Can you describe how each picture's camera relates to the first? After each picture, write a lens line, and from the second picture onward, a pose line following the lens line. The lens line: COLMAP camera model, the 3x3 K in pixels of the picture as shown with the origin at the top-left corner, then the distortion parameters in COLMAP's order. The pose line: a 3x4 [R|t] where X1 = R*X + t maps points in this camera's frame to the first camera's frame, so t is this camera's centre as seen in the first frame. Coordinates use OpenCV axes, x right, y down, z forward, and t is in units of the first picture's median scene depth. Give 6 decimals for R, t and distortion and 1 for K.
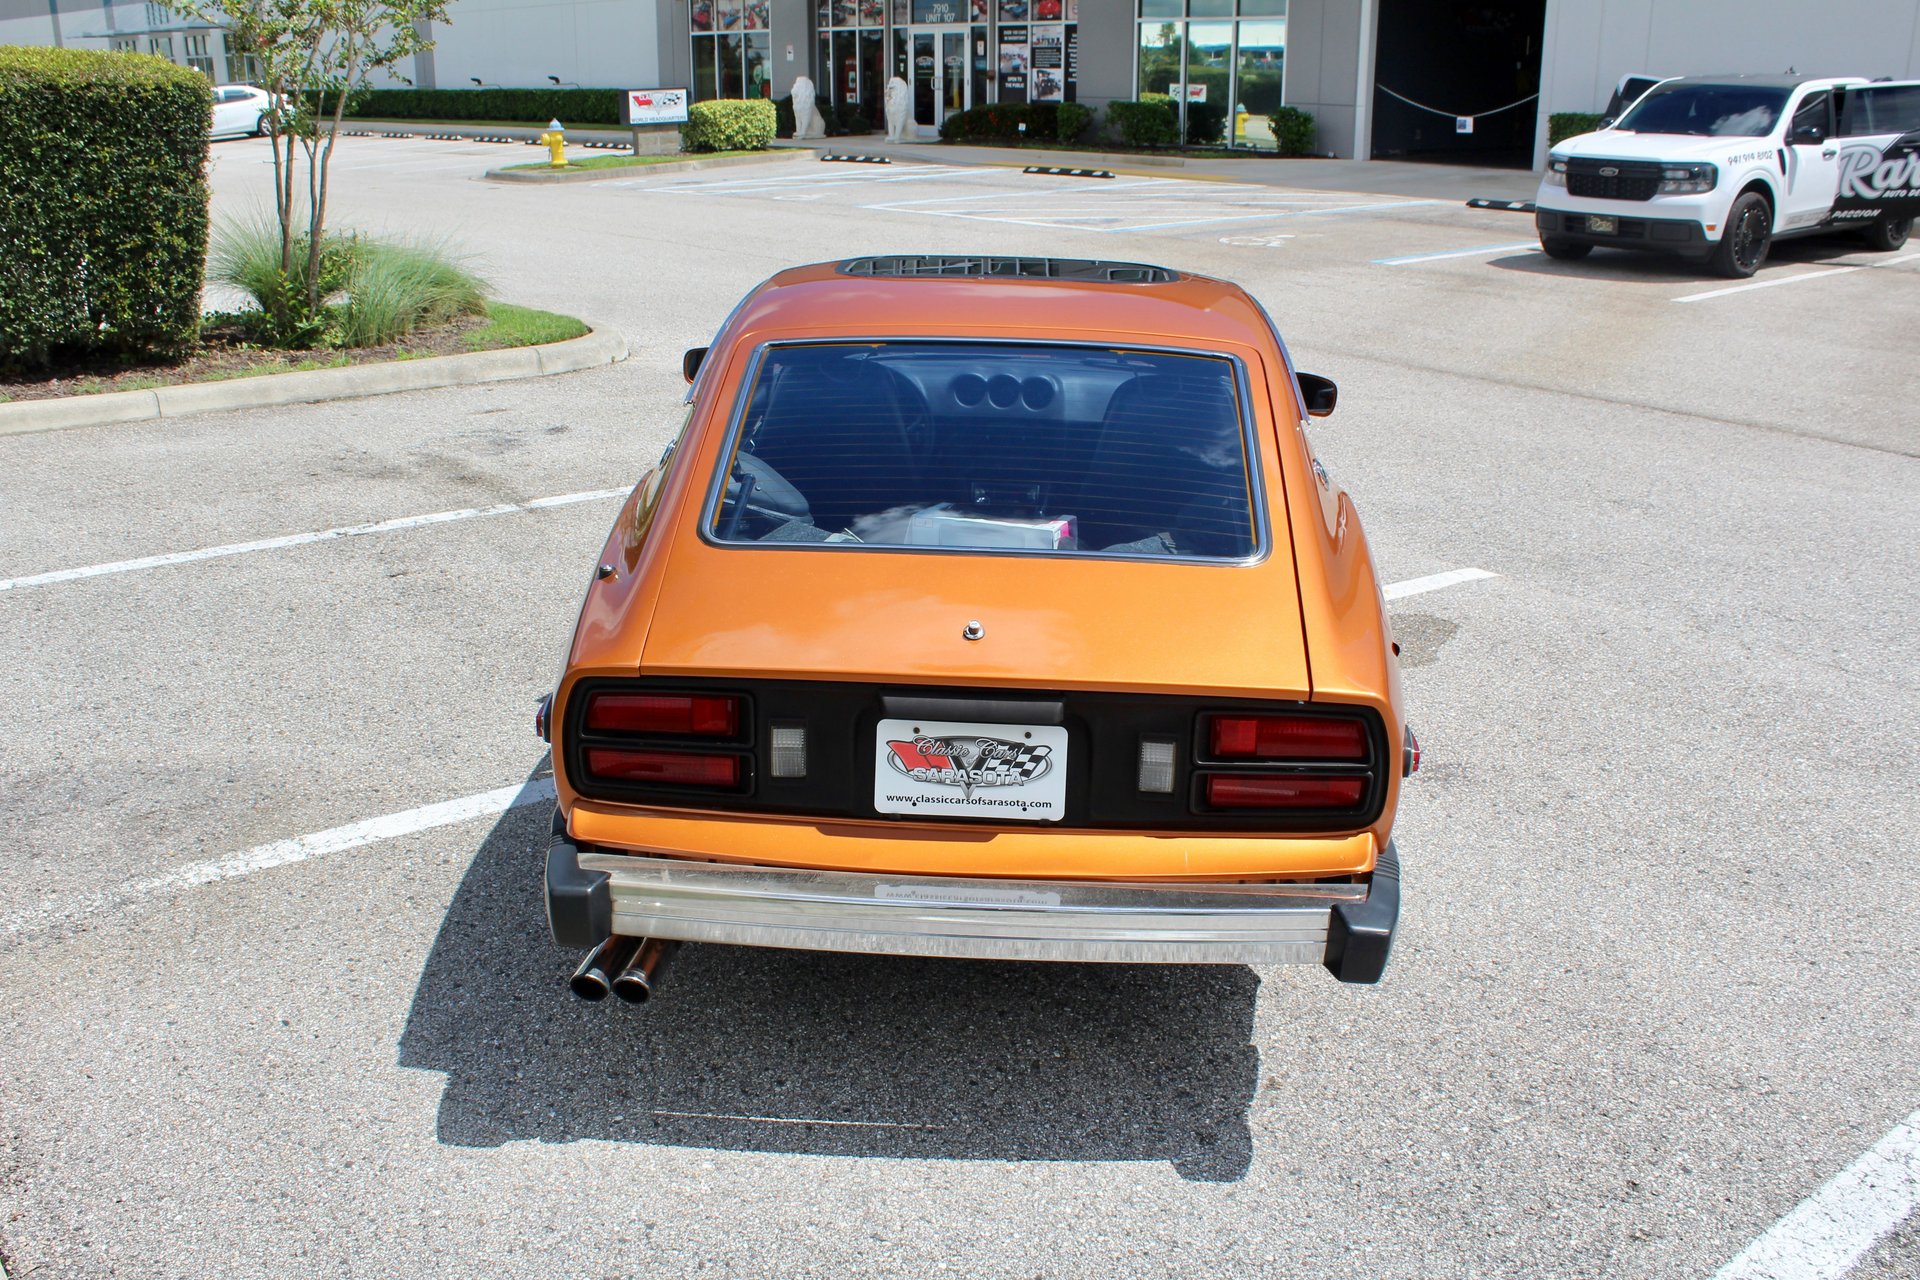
lens RADIAL K [[1755.2, 0, 954.0], [0, 1755.2, 654.2], [0, 0, 1]] dist [-0.091492, 0.000000]
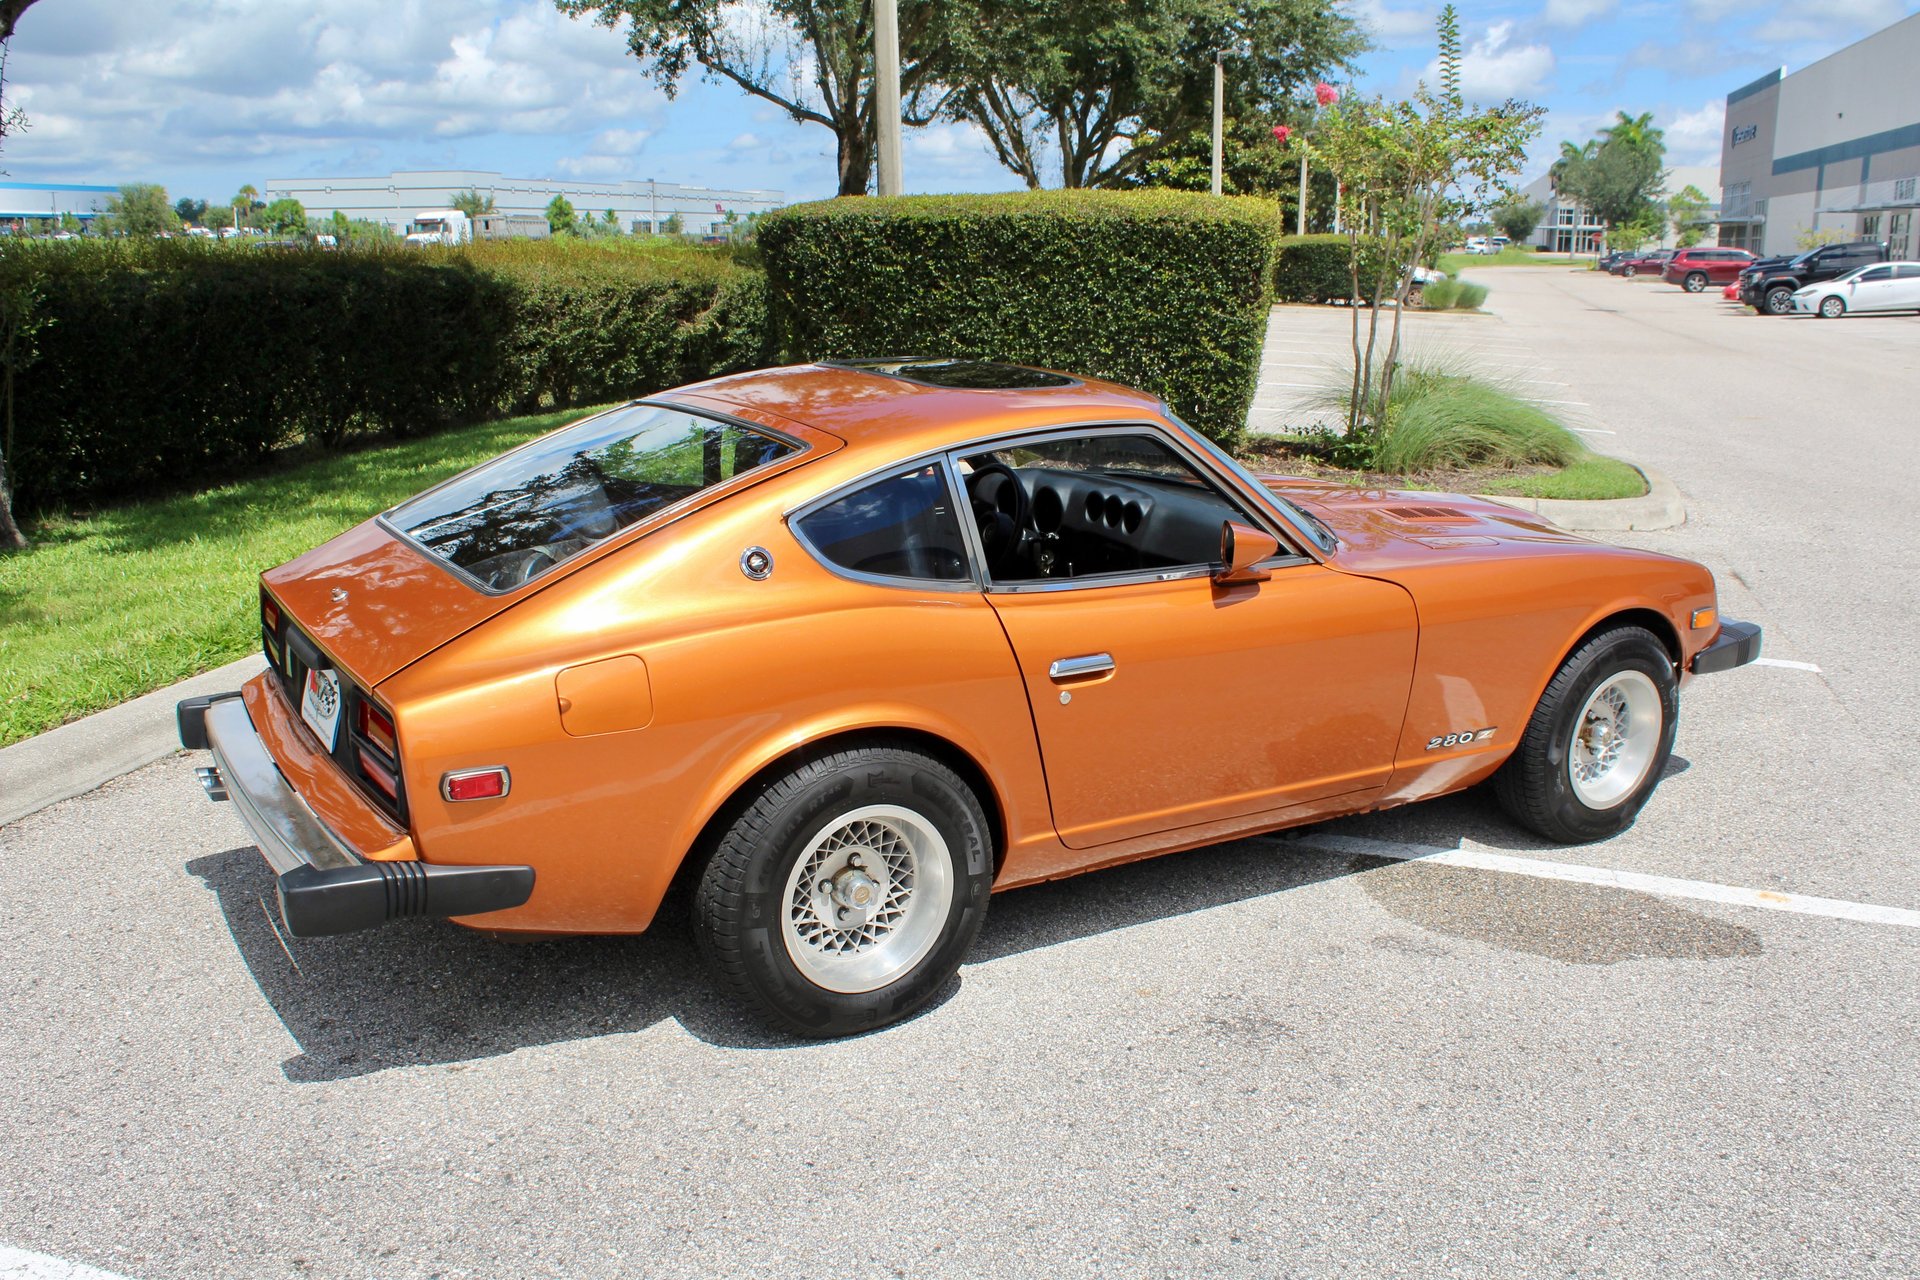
lens RADIAL K [[1755.2, 0, 961.7], [0, 1755.2, 647.8], [0, 0, 1]] dist [-0.091492, 0.000000]
pose [[0.570552, 0.197829, -0.797078, 0.439588], [-0.276860, 0.960073, 0.040105, -0.052158], [0.773187, 0.197797, 0.602543, 0.199375]]
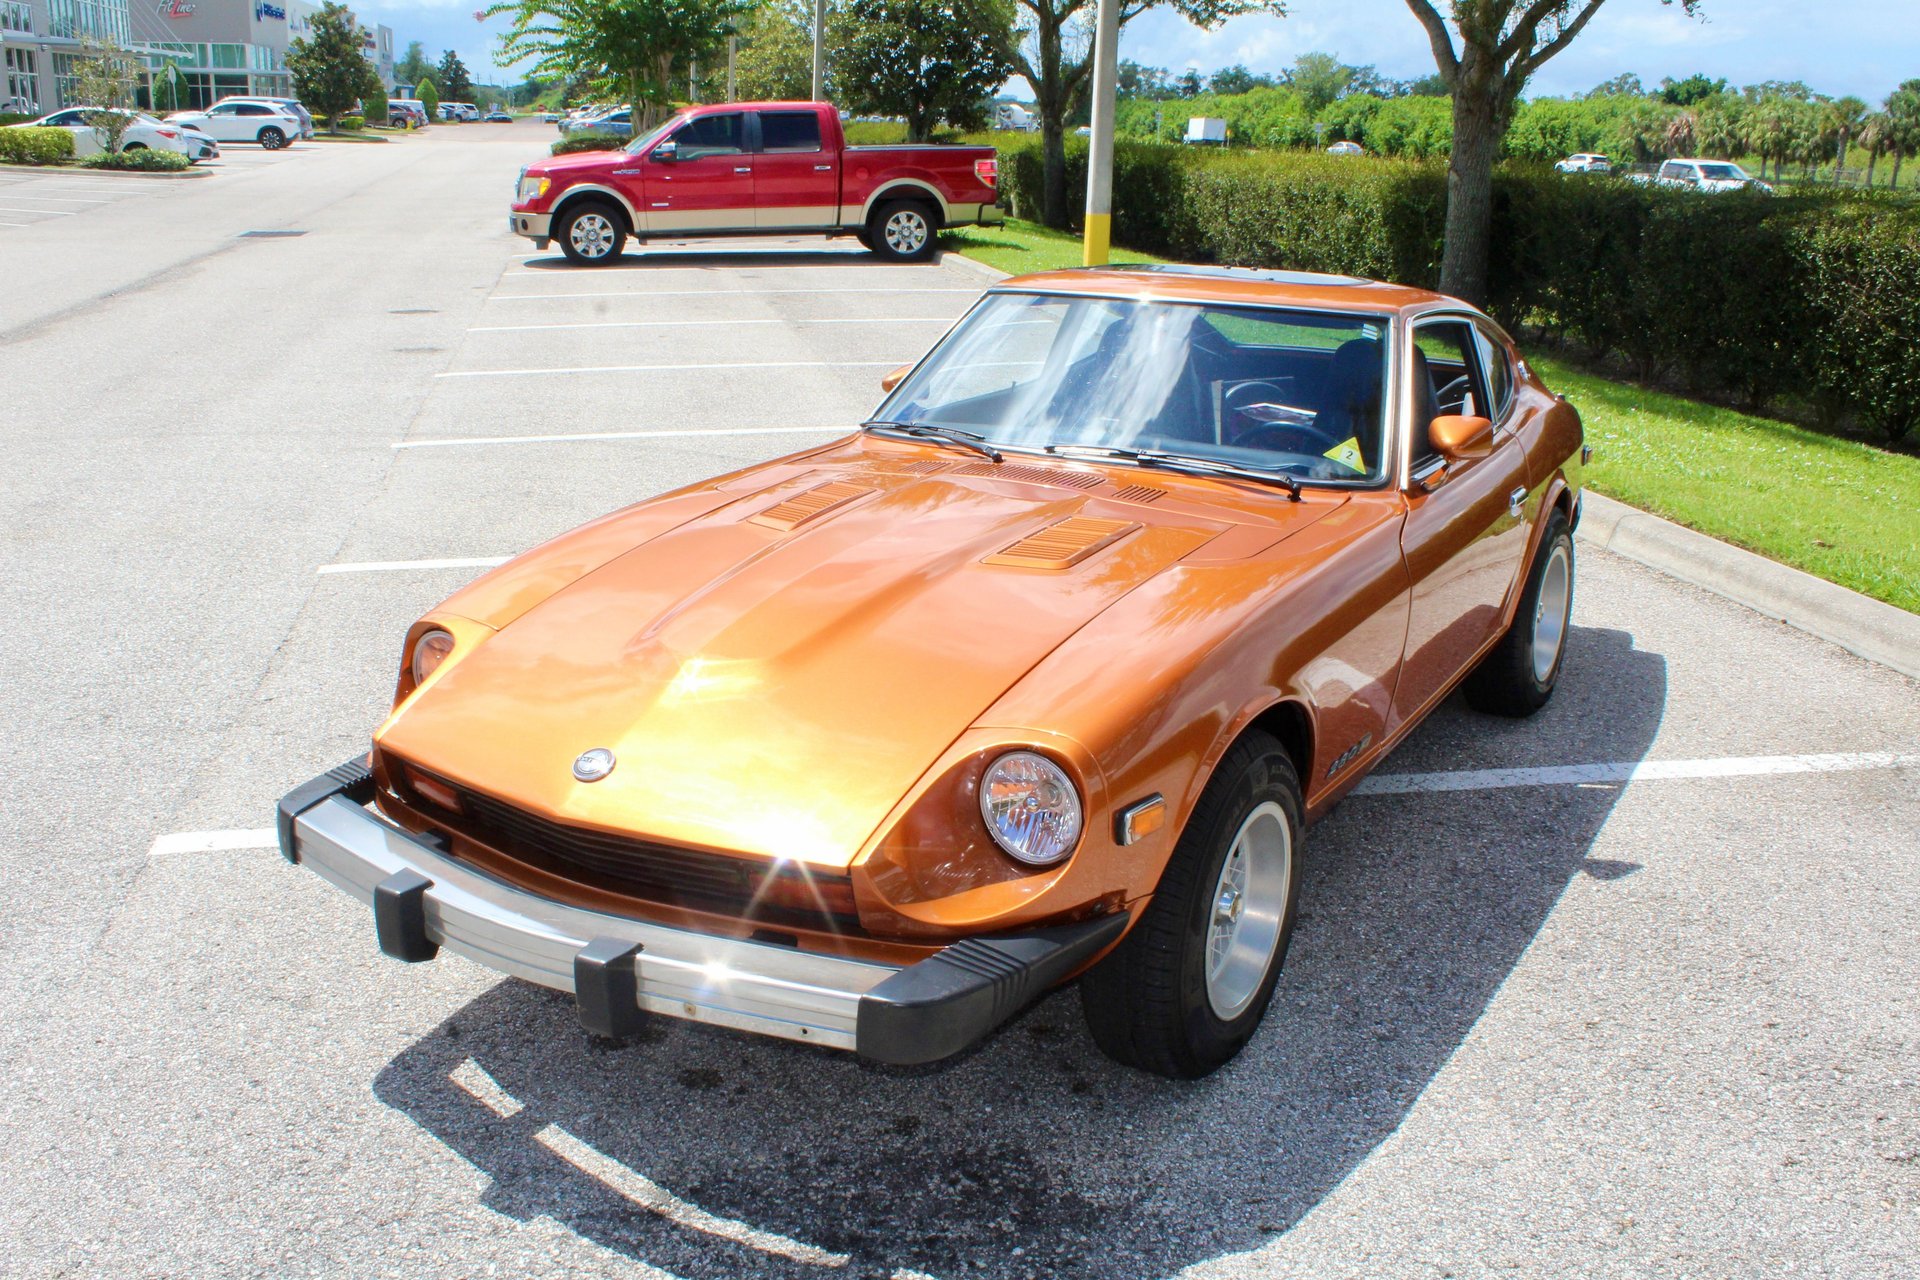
lens RADIAL K [[1765.4, 0, 950.8], [0, 1765.4, 631.9], [0, 0, 1]] dist [-0.095228, 0.000000]
pose [[-0.884805, -0.155994, 0.439073, -0.170474], [0.125930, 0.827178, 0.547648, -0.324942], [-0.448621, 0.539854, -0.712247, 0.974537]]
